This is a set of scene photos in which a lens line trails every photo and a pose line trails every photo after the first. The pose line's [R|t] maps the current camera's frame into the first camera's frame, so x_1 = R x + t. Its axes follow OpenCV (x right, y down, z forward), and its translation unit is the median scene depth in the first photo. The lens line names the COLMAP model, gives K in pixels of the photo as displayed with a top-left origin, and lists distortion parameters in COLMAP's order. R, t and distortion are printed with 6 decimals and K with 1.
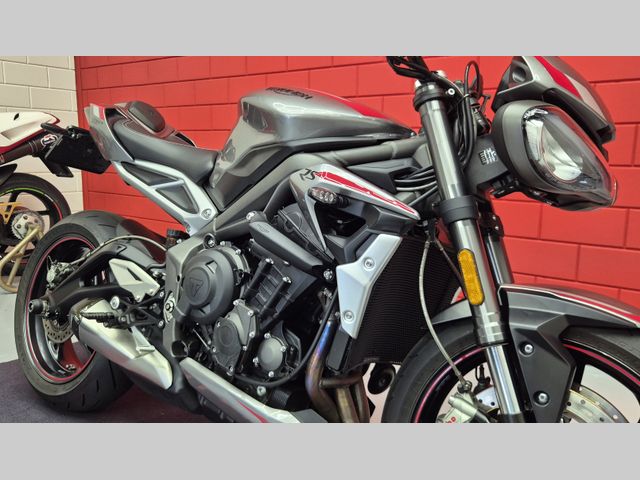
lens RADIAL K [[533.7, 0, 320.3], [0, 533.7, 232.6], [0, 0, 1]] dist [0.028300, -0.005143]
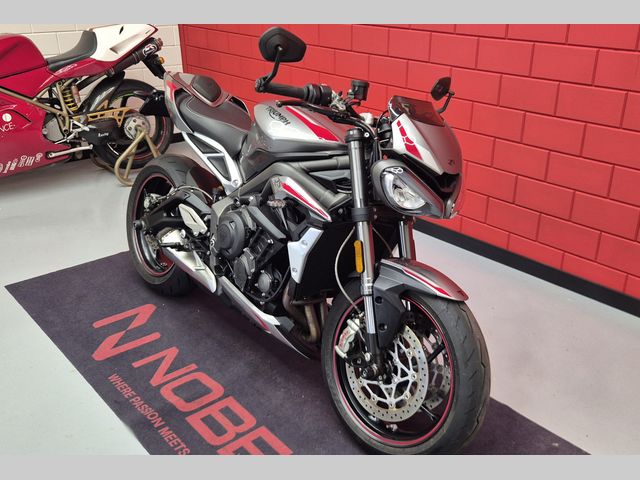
lens RADIAL K [[614.7, 0, 357.6], [0, 614.7, 240.0], [0, 0, 1]] dist [0.012260, 0.012281]
pose [[0.982790, 0.072563, -0.169880, 0.478777], [-0.026848, 0.965964, 0.257281, -0.375646], [0.182767, -0.248292, 0.951287, -0.681866]]
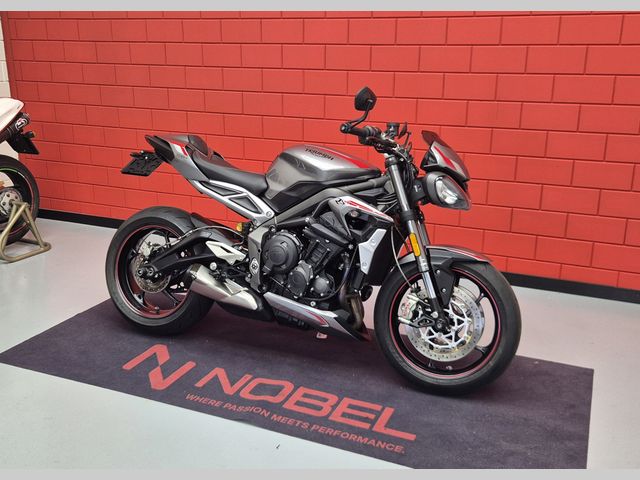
lens RADIAL K [[652.0, 0, 321.0], [0, 652.0, 223.0], [0, 0, 1]] dist [0.014990, 0.005657]
pose [[0.973567, -0.067476, 0.218205, -0.595727], [0.042051, 0.991987, 0.119138, -0.297704], [-0.224495, -0.106813, 0.968604, -1.351540]]
